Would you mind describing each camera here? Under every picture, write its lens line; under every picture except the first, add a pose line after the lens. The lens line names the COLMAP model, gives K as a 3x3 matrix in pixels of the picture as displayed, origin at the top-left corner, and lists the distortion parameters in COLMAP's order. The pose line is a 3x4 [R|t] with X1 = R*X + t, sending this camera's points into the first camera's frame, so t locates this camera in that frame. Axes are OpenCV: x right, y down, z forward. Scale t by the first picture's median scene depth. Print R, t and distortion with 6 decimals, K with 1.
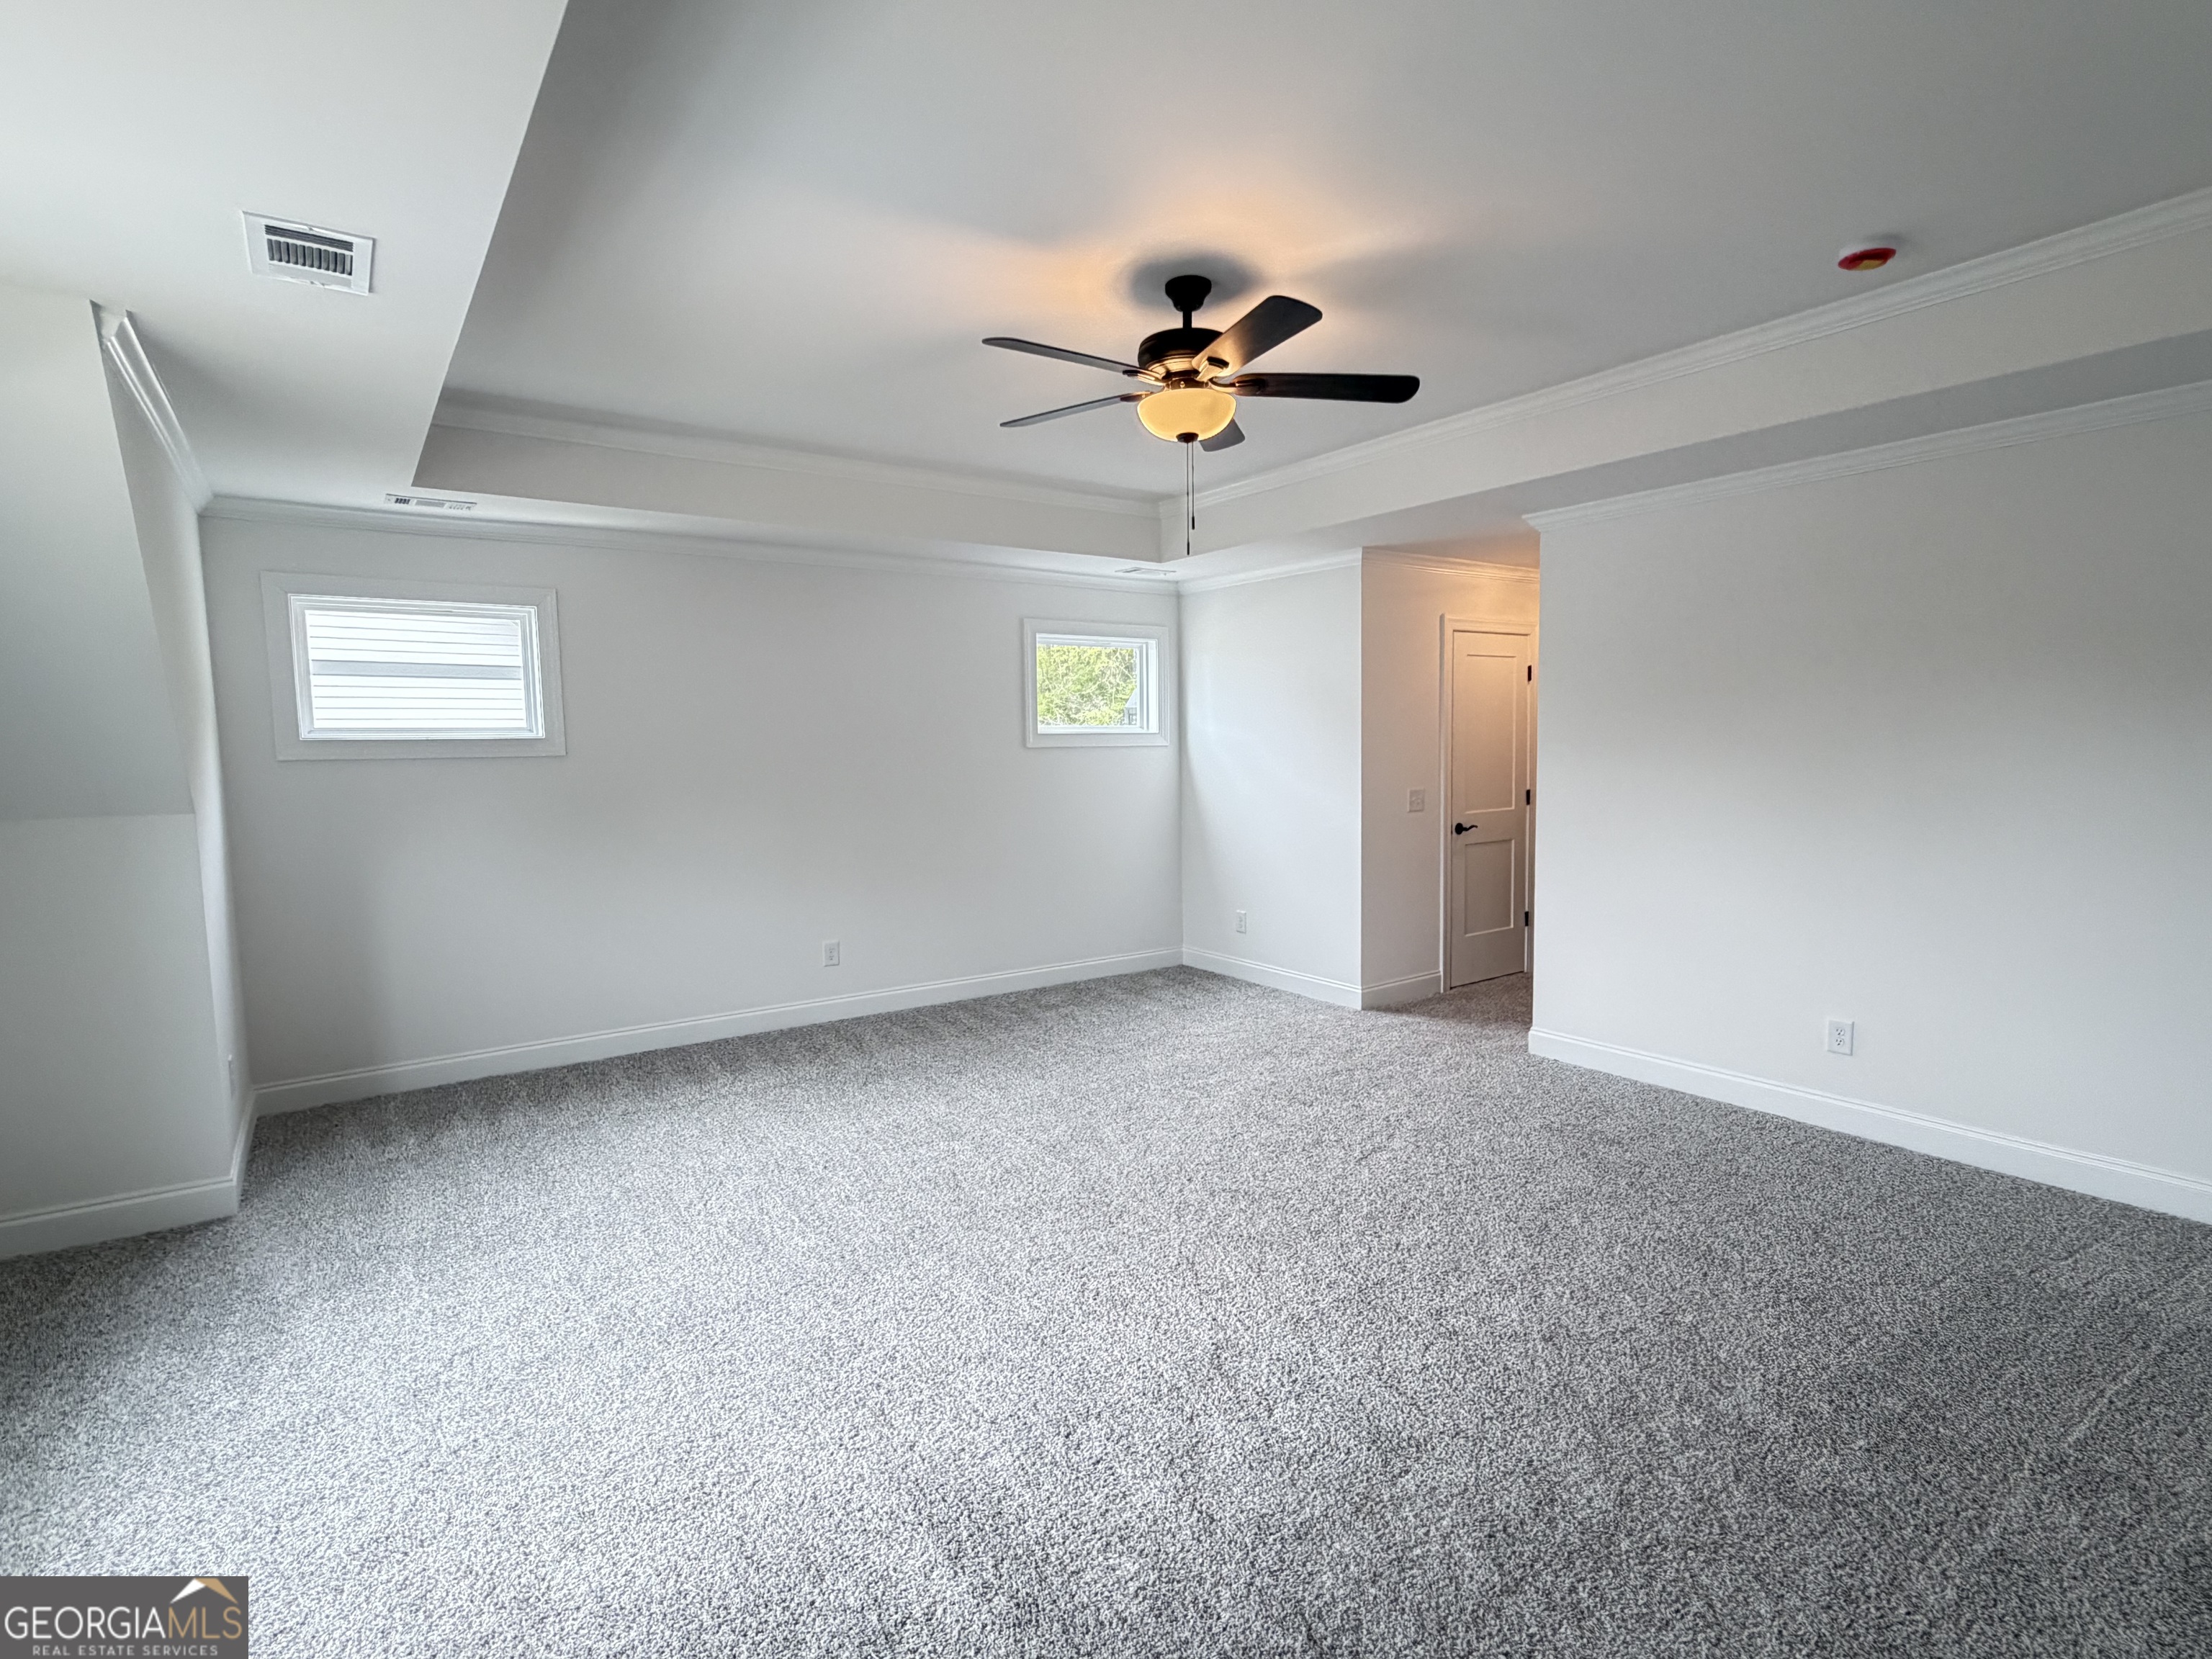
lens RADIAL K [[1111.4, 0, 1105.4], [0, 1111.4, 835.2], [0, 0, 1]] dist [-0.000593, -0.000121]
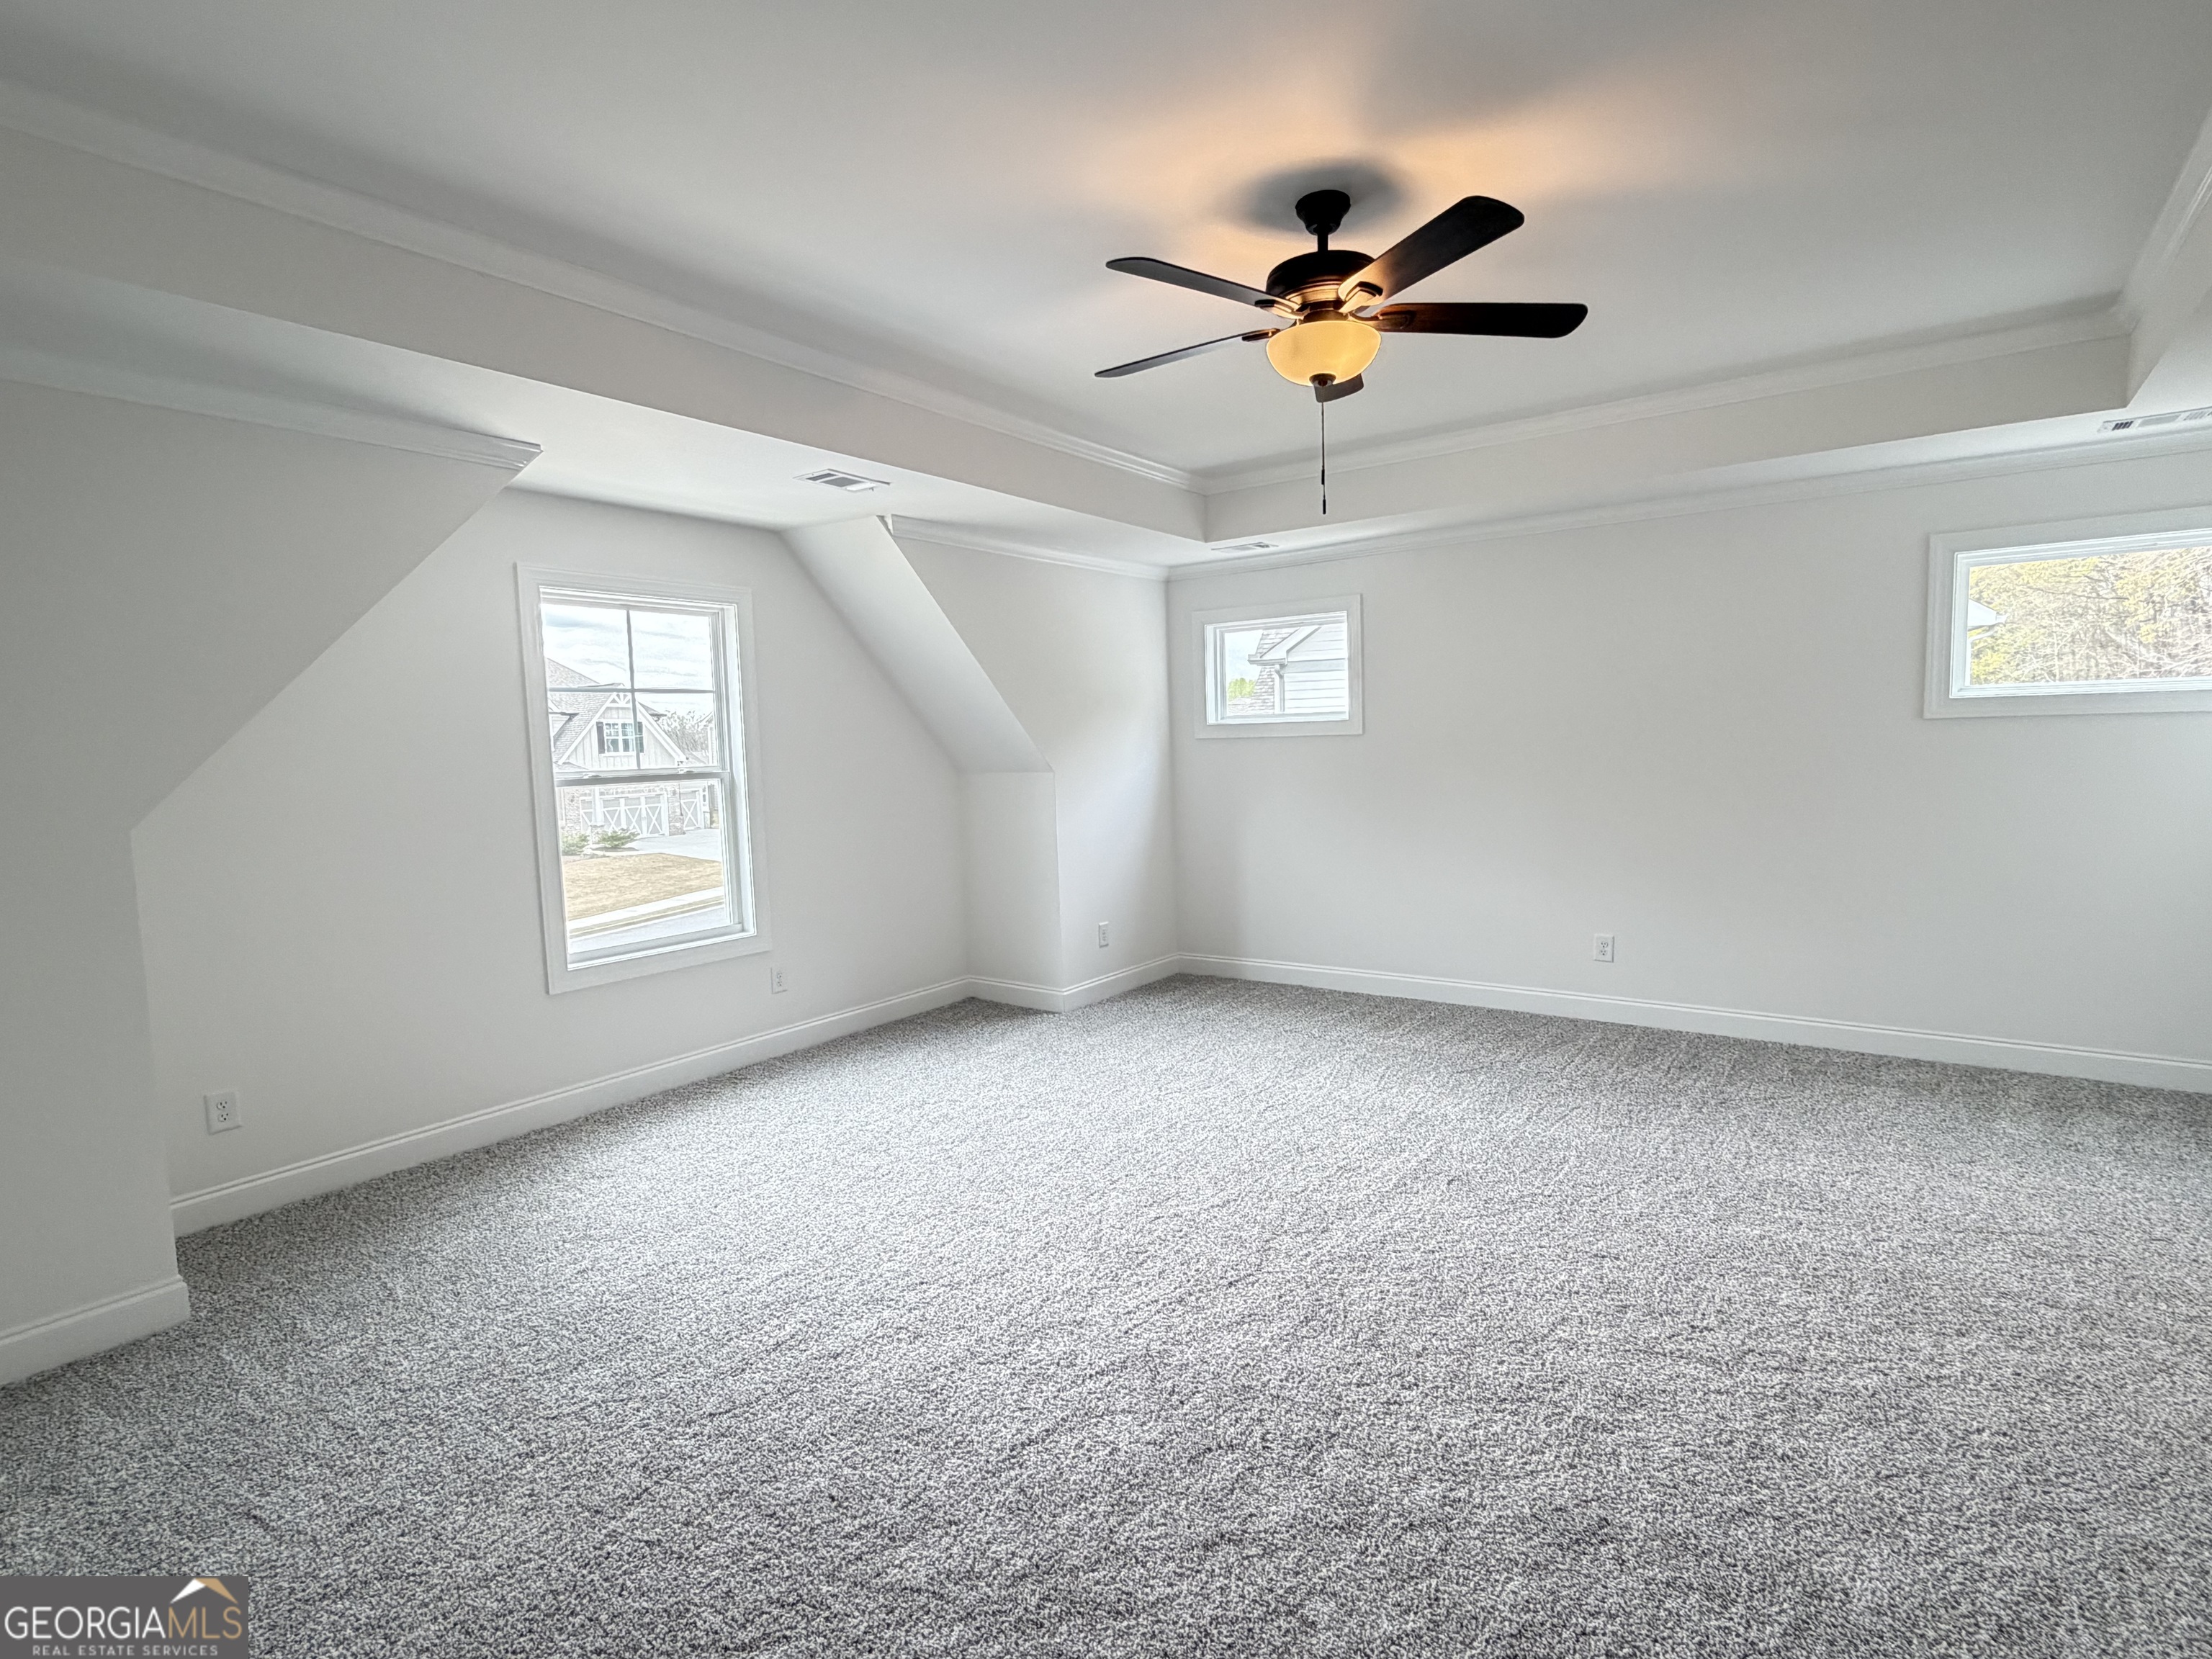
lens RADIAL K [[1111.4, 0, 1105.4], [0, 1111.4, 835.2], [0, 0, 1]] dist [-0.000593, -0.000121]
pose [[0.308416, 0.083076, -0.947617, 0.629862], [-0.054780, 0.996077, 0.069495, -0.034969], [0.949673, 0.030477, 0.311757, 0.417870]]
